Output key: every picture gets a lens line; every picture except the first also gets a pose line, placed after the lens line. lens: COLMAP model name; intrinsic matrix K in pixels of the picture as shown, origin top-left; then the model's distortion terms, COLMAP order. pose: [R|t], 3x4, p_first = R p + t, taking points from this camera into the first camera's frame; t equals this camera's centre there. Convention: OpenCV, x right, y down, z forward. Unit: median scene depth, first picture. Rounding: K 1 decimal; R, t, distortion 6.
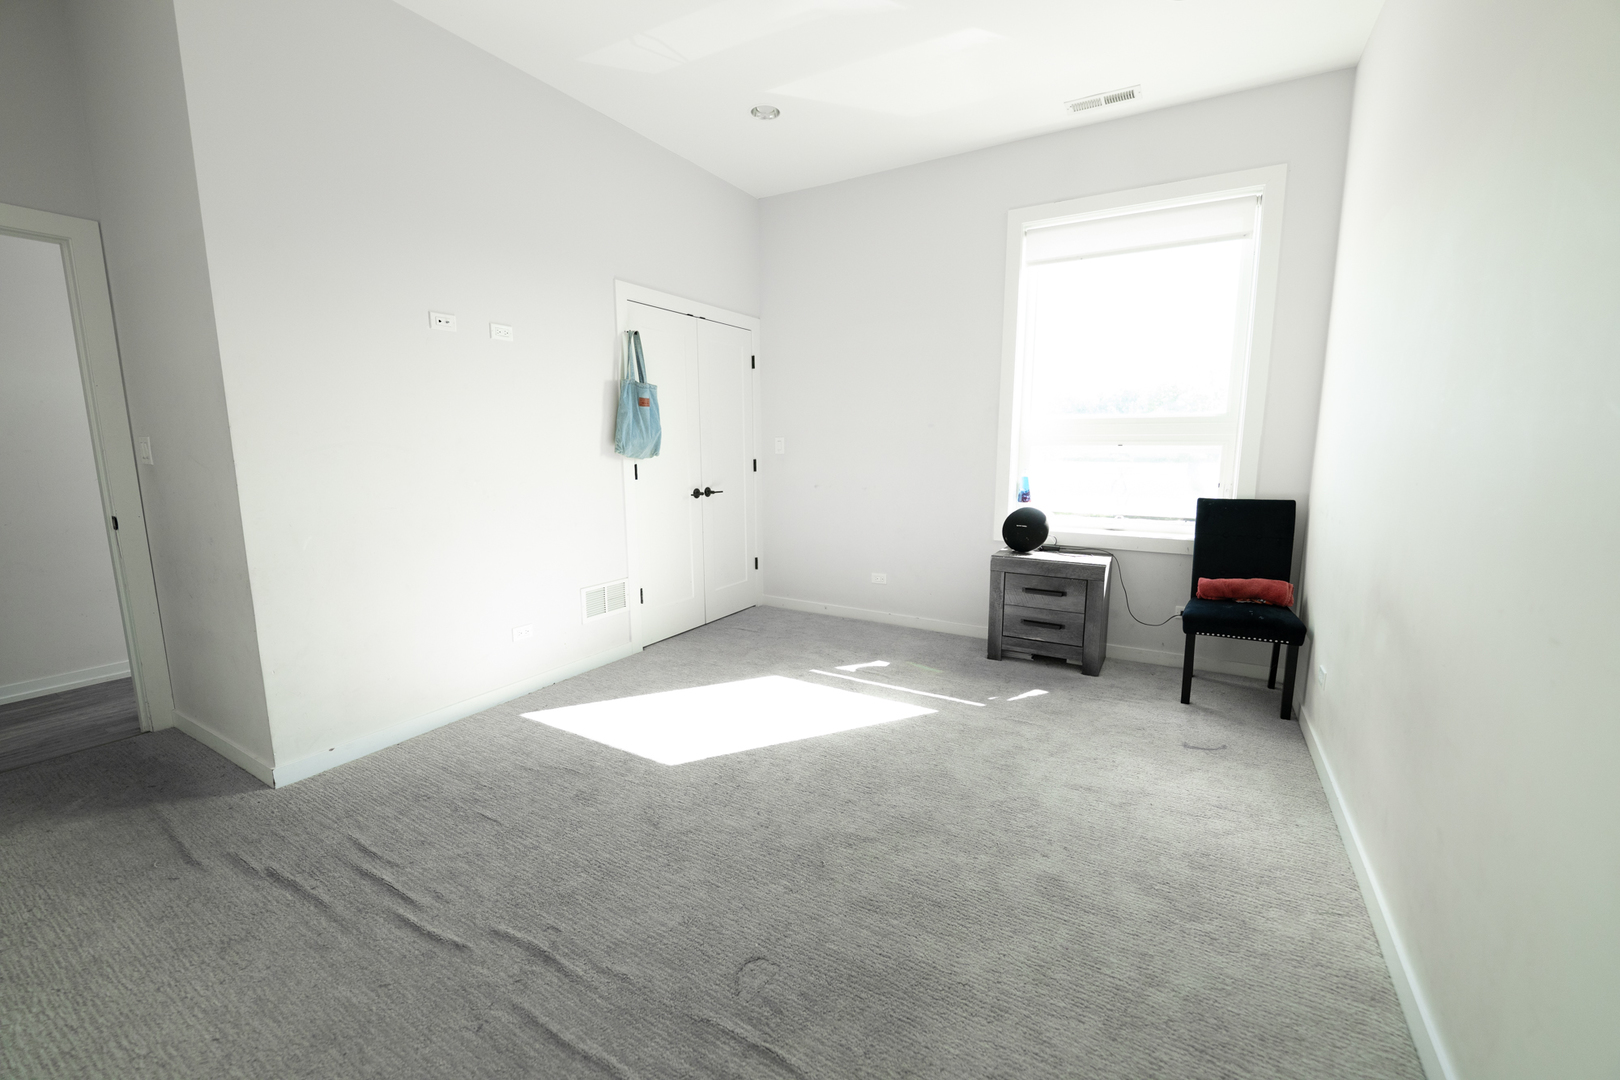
lens RADIAL K [[661.2, 0, 784.9], [0, 661.2, 545.3], [0, 0, 1]] dist [-0.015665, -0.000274]
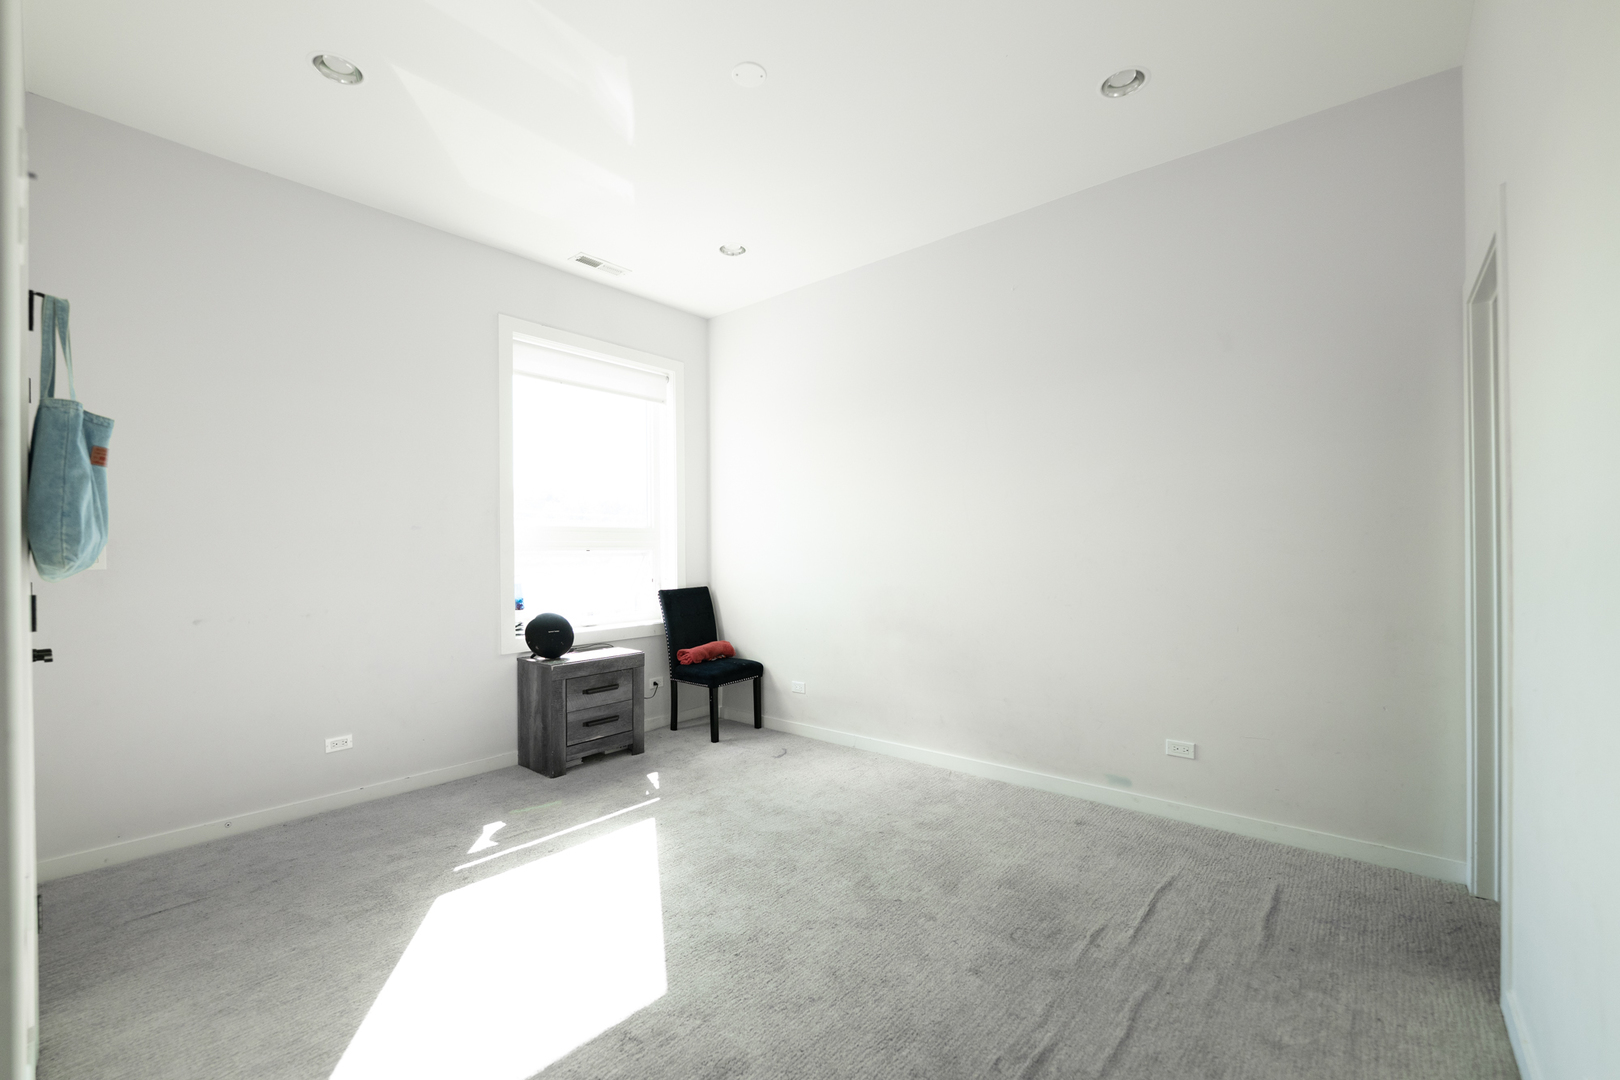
lens RADIAL K [[702.9, 0, 810.0], [0, 702.9, 540.0], [0, 0, 1]] dist [-0.003195, -0.000455]
pose [[0.127394, 0.013787, 0.991756, -0.696372], [0.160132, 0.986500, -0.034284, -0.073593], [-0.978840, 0.163179, 0.123467, 0.518006]]
